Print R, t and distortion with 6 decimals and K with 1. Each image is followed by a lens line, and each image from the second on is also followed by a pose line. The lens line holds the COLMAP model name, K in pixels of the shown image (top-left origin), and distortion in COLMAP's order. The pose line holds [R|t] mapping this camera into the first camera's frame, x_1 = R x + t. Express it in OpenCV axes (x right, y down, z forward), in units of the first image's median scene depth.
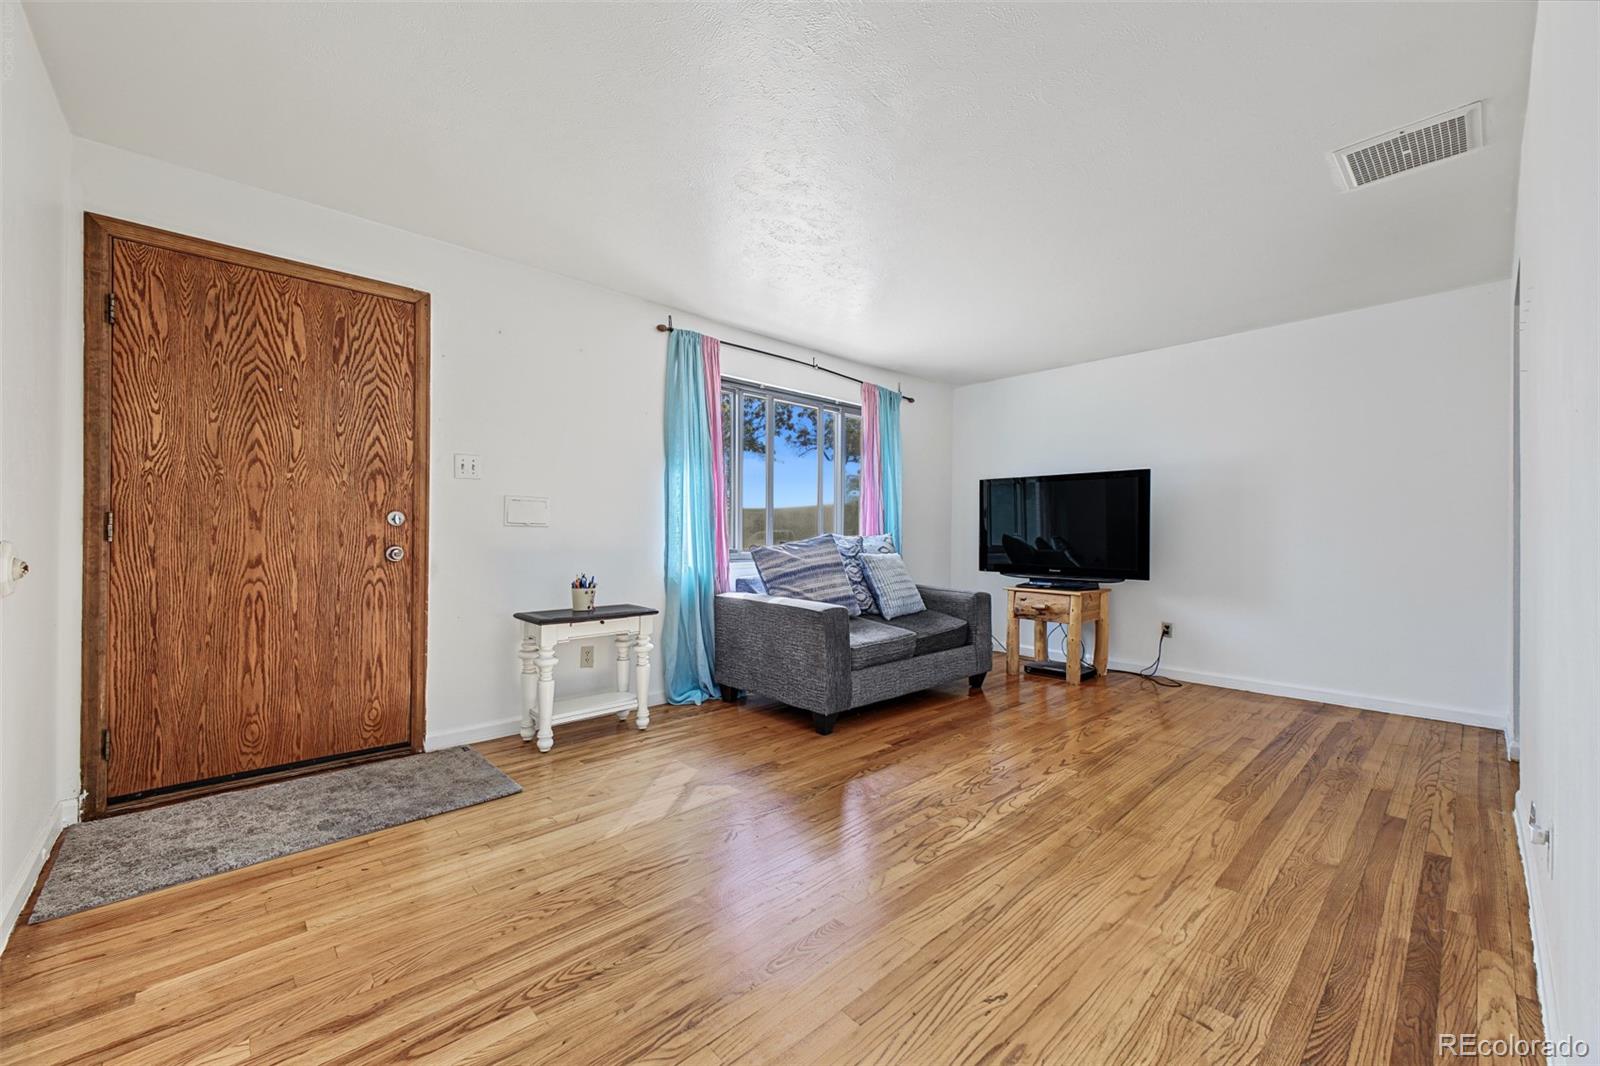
lens RADIAL K [[621.0, 0, 800.0], [0, 621.0, 533.0], [0, 0, 1]] dist [0.011906, -0.003251]
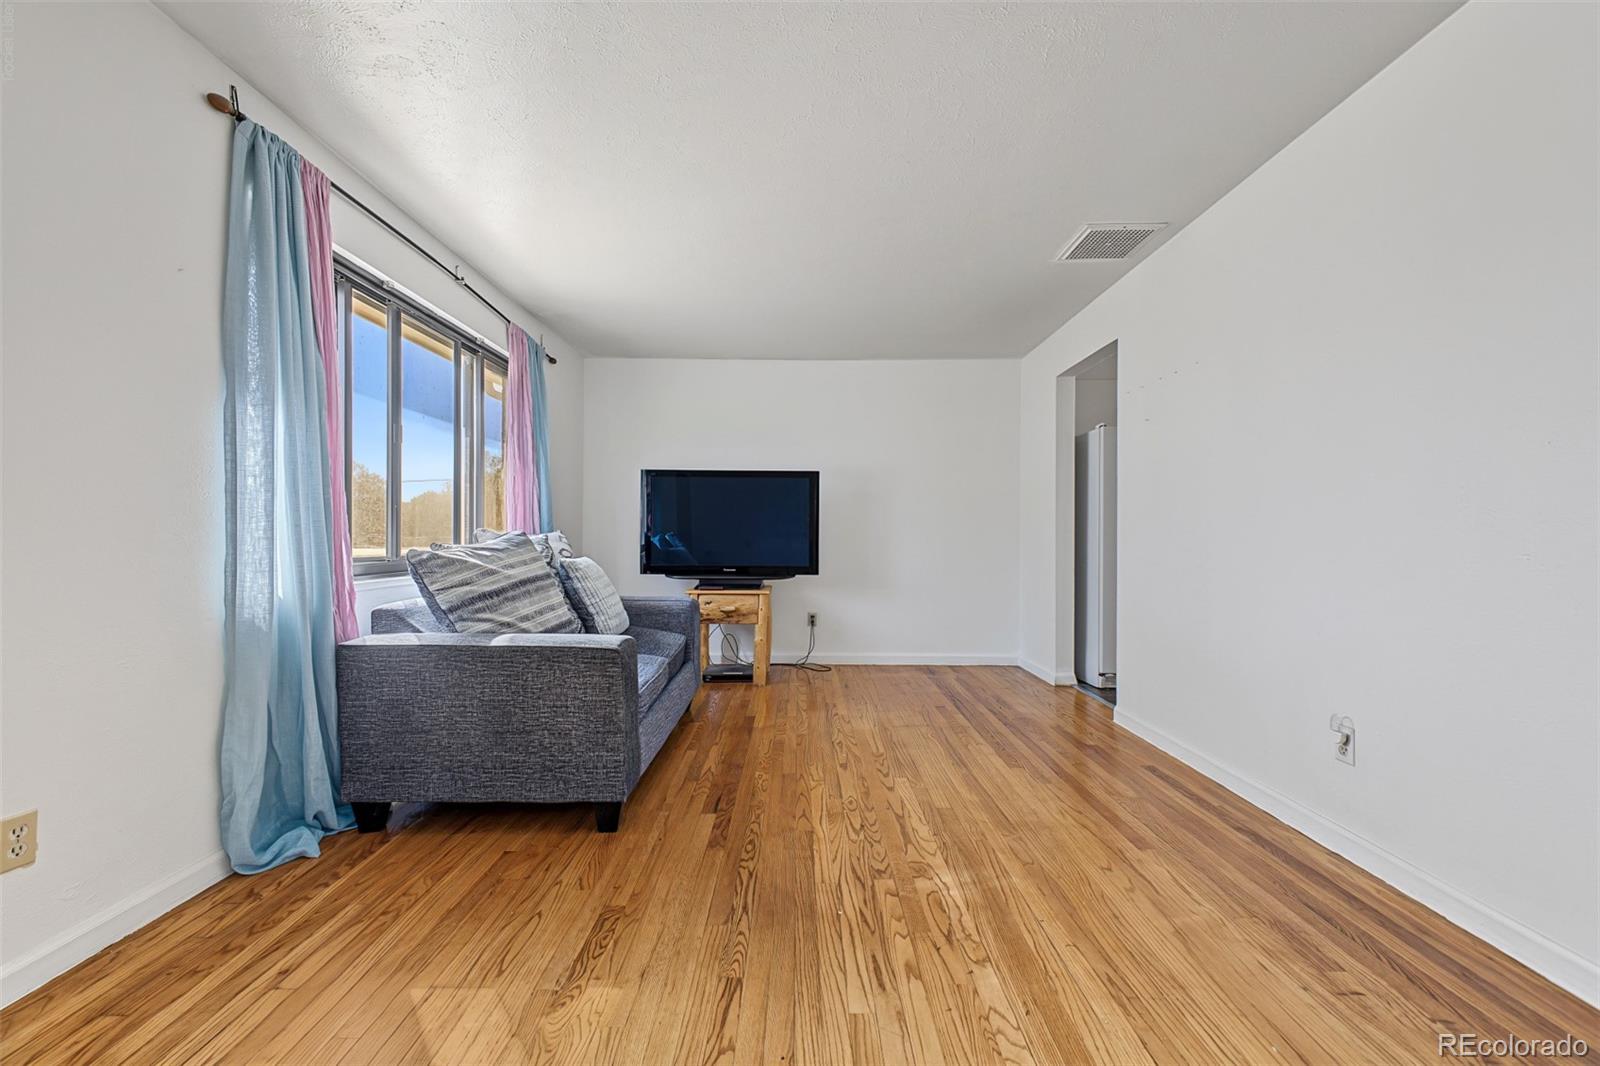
lens RADIAL K [[621.0, 0, 800.0], [0, 621.0, 533.0], [0, 0, 1]] dist [0.011906, -0.003251]
pose [[0.679178, -0.000909, 0.733973, -0.270602], [-0.003023, 0.999987, 0.004035, -0.000897], [-0.733967, -0.004959, 0.679167, 0.335746]]
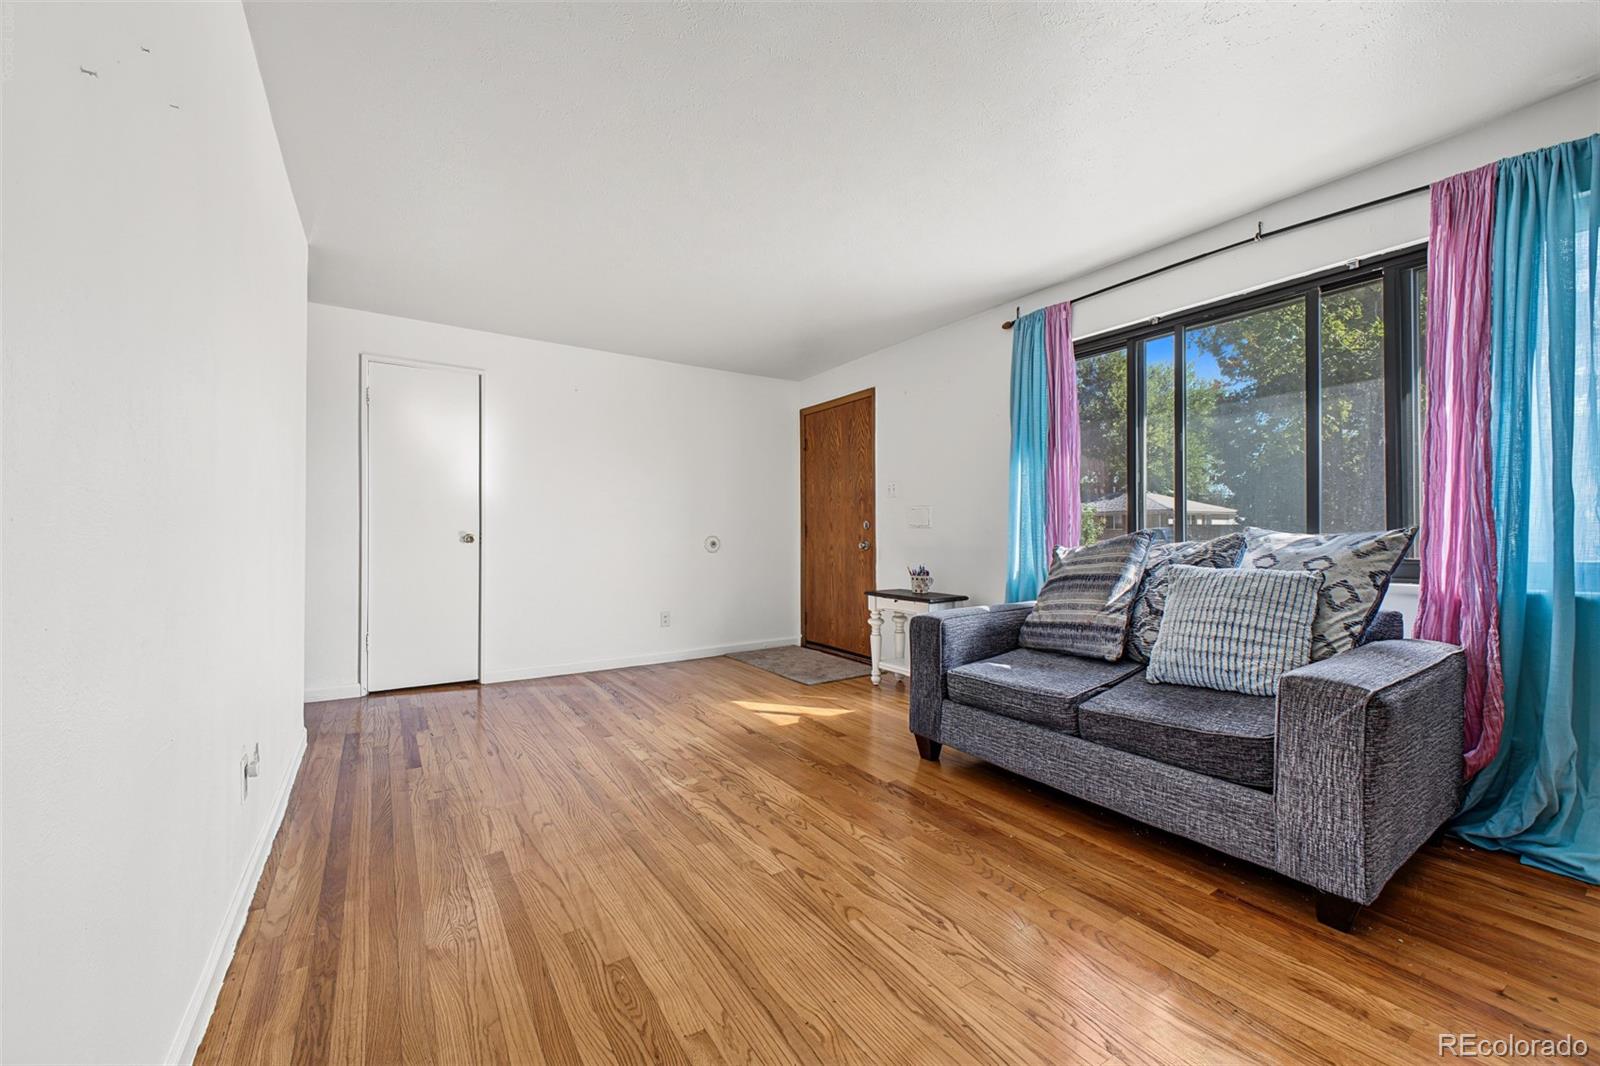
lens RADIAL K [[626.6, 0, 800.0], [0, 626.6, 533.0], [0, 0, 1]] dist [0.030689, -0.003251]
pose [[-0.159649, -0.003367, -0.987168, 0.818599], [0.003957, 0.999984, -0.004050, 0.004569], [0.987166, -0.004552, -0.159634, 0.824818]]
